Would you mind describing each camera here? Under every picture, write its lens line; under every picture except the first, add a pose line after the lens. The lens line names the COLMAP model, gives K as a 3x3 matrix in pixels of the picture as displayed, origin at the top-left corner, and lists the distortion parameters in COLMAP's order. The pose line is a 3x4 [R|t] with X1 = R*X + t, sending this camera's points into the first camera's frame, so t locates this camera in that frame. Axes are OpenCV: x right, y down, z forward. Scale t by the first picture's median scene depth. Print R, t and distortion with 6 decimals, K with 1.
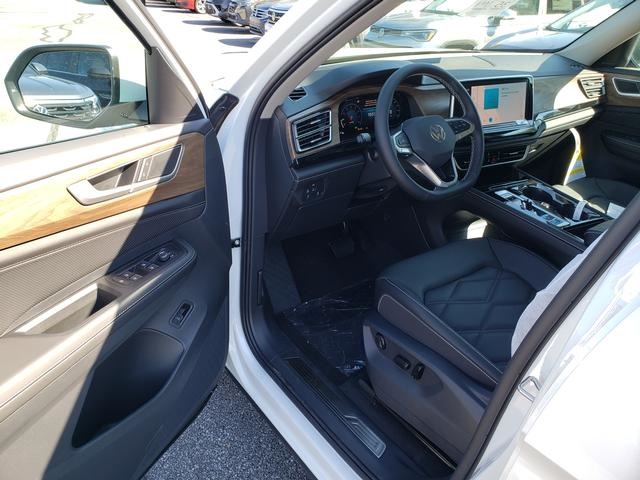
lens RADIAL K [[495.7, 0, 320.0], [0, 495.7, 240.0], [0, 0, 1]] dist [0.005030, 0.009478]
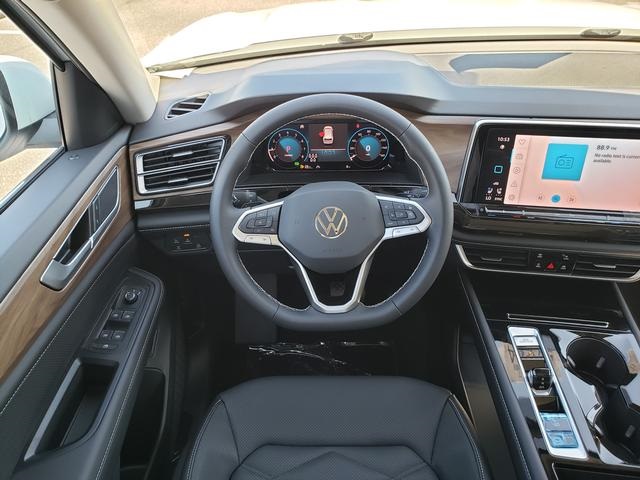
lens RADIAL K [[495.7, 0, 320.0], [0, 495.7, 240.0], [0, 0, 1]] dist [0.005030, 0.009478]
pose [[0.819634, 0.318332, -0.476303, 0.491396], [-0.244332, 0.946243, 0.211958, -0.304007], [0.518171, -0.057351, 0.853352, 0.479751]]
